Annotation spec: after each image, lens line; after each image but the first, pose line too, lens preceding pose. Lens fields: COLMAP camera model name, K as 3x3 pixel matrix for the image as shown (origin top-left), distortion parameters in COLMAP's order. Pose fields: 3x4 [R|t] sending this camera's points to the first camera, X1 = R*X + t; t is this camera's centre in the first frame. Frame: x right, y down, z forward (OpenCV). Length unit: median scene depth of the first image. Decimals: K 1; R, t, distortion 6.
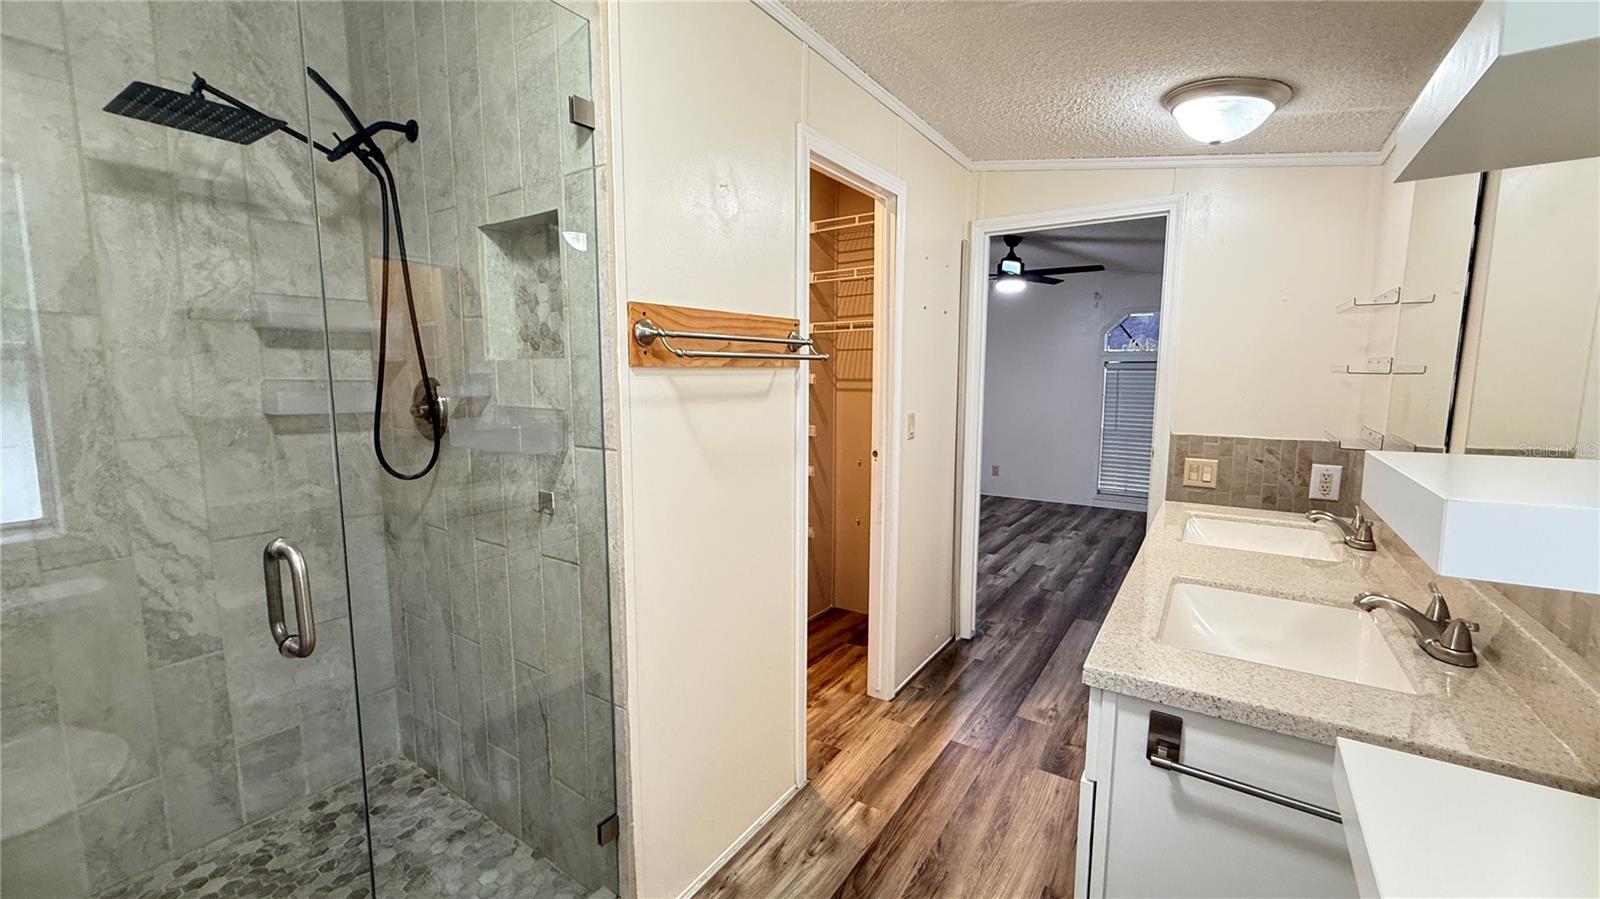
lens RADIAL K [[639.7, 0, 795.4], [0, 639.7, 449.4], [0, 0, 1]] dist [-0.000368, -0.000047]
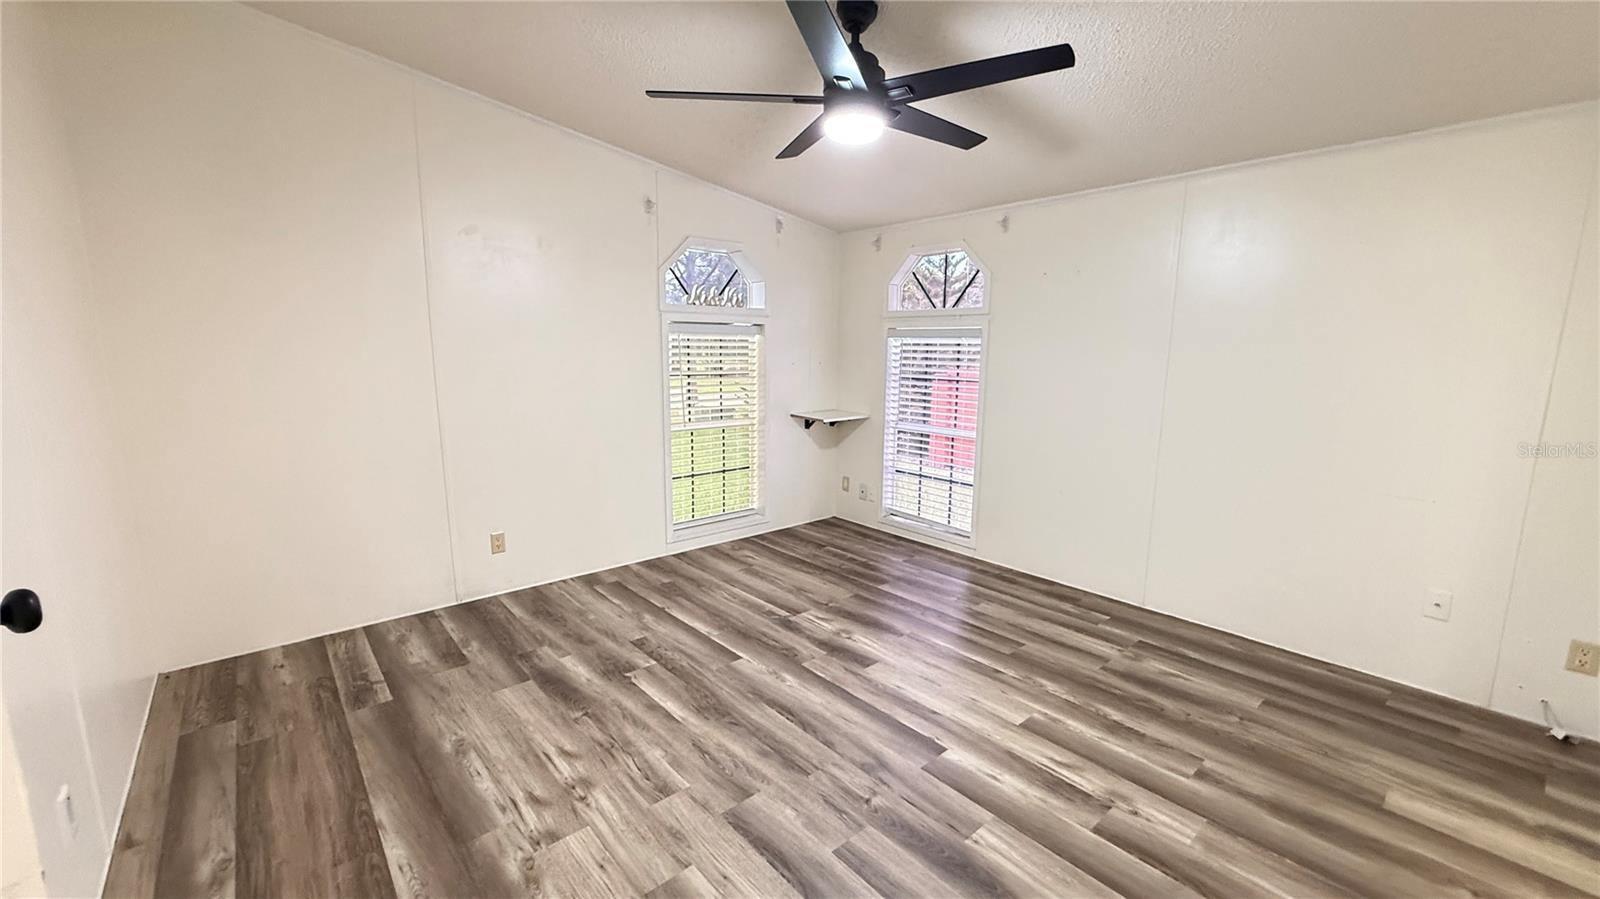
lens RADIAL K [[638.7, 0, 795.8], [0, 638.7, 451.5], [0, 0, 1]] dist [-0.000501, -0.000150]
pose [[0.261994, -0.160130, 0.951692, -0.146511], [0.106032, 0.984944, 0.136535, -0.150591], [-0.959227, 0.065138, 0.275028, 1.281890]]
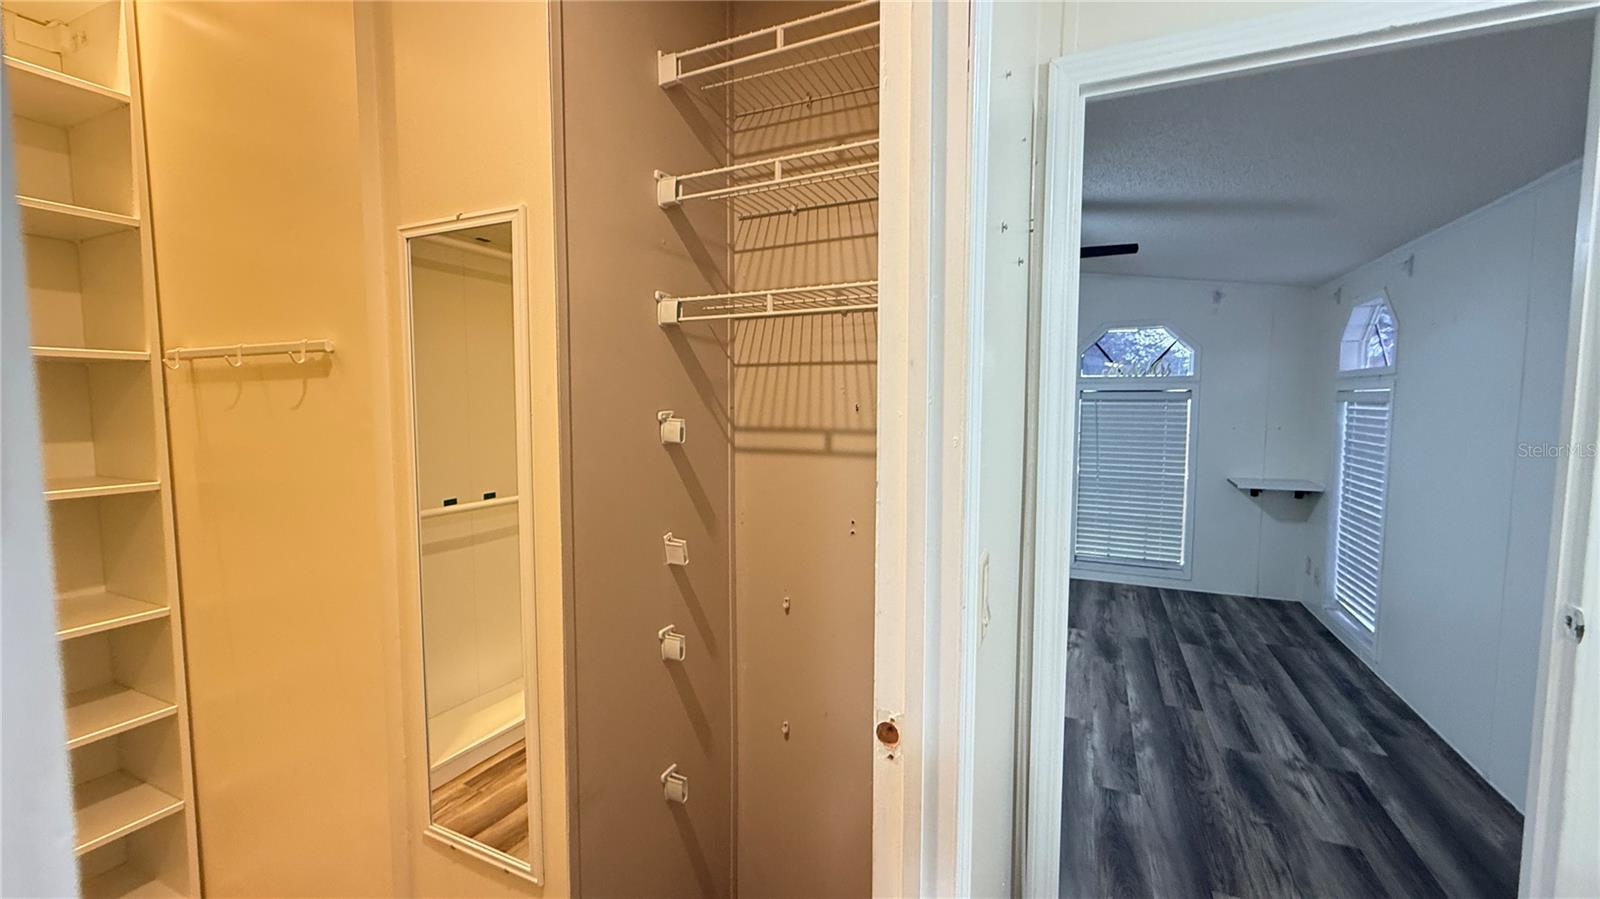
lens RADIAL K [[639.7, 0, 795.4], [0, 639.7, 449.4], [0, 0, 1]] dist [-0.000368, -0.000047]
pose [[0.986629, -0.012975, 0.162465, 0.031823], [0.019960, 0.998942, -0.041435, -0.072592], [-0.161755, 0.044124, 0.985844, 0.526527]]
